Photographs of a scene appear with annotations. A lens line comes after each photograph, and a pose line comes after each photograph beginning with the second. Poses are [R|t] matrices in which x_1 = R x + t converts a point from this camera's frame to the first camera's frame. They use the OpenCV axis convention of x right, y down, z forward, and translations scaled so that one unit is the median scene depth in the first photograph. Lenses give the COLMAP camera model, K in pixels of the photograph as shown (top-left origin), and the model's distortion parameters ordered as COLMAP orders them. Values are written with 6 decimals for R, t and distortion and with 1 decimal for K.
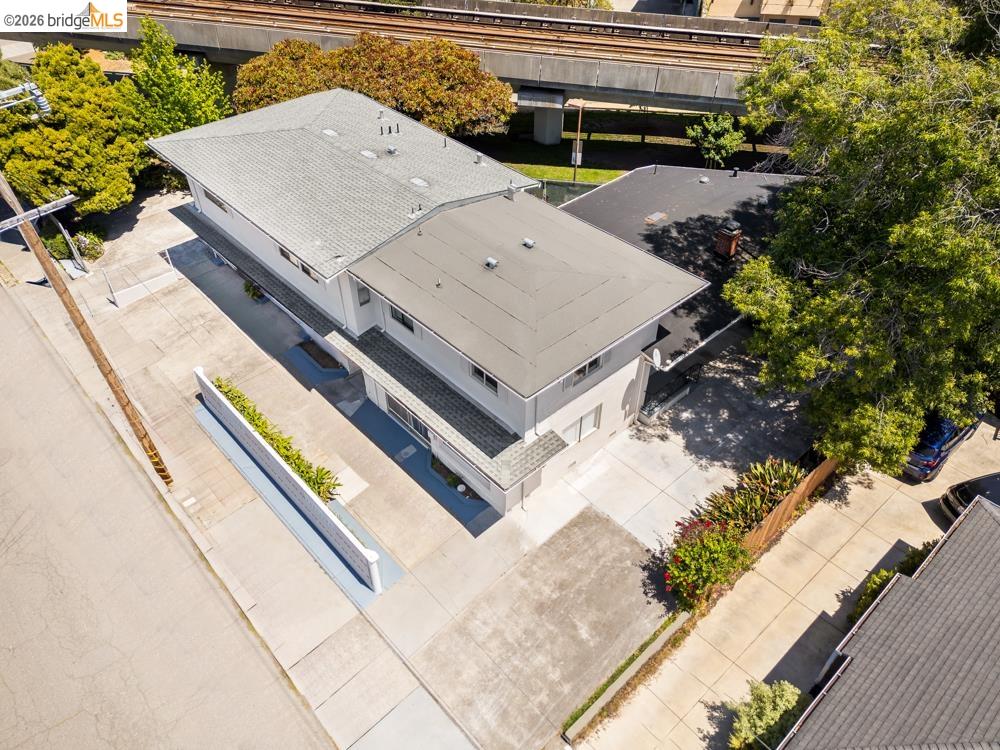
lens RADIAL K [[731.1, 0, 494.9], [0, 731.1, 376.2], [0, 0, 1]] dist [0.080022, -0.075942]
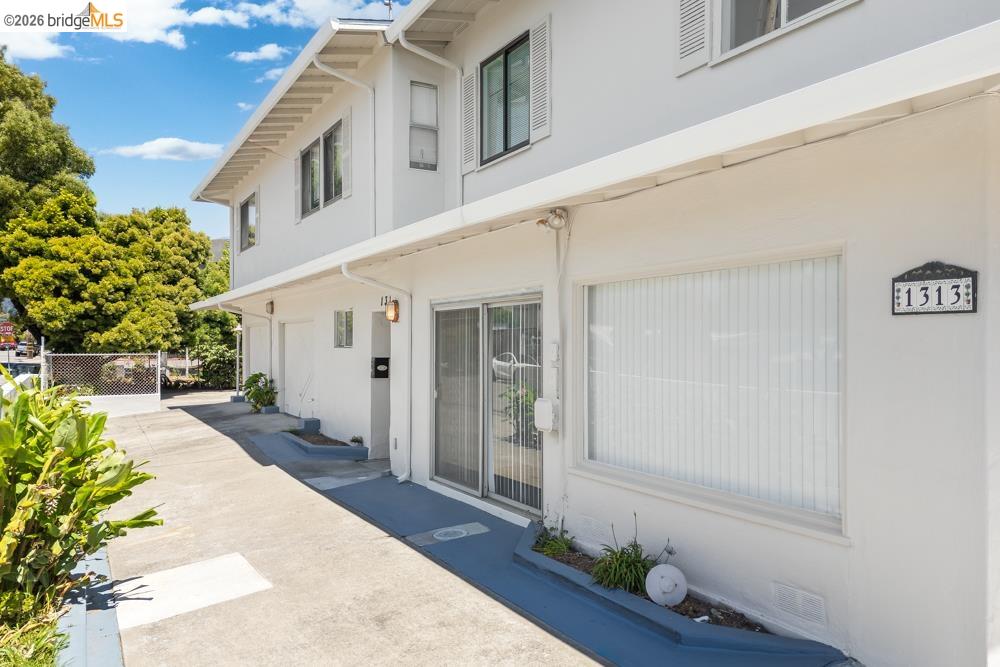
lens RADIAL K [[739.5, 0, 497.7], [0, 739.5, 338.2], [0, 0, 1]] dist [0.074561, -0.067567]
pose [[0.975193, 0.011579, -0.221052, -0.036641], [-0.155379, 0.747062, -0.646340, 0.191704], [0.157656, 0.664653, 0.730329, 0.633274]]
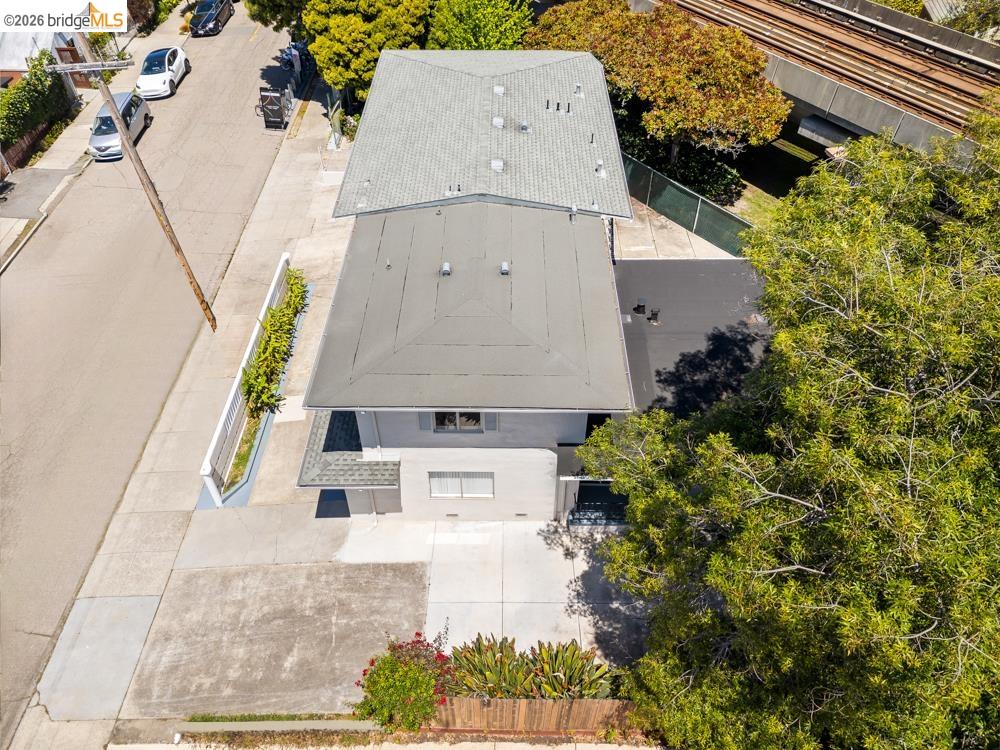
lens RADIAL K [[731.1, 0, 494.9], [0, 731.1, 376.2], [0, 0, 1]] dist [0.080022, -0.075942]
pose [[0.732779, 0.478646, -0.483666, 0.401005], [-0.450918, 0.873885, 0.181652, -0.172140], [0.509616, 0.084983, 0.856195, 0.204400]]
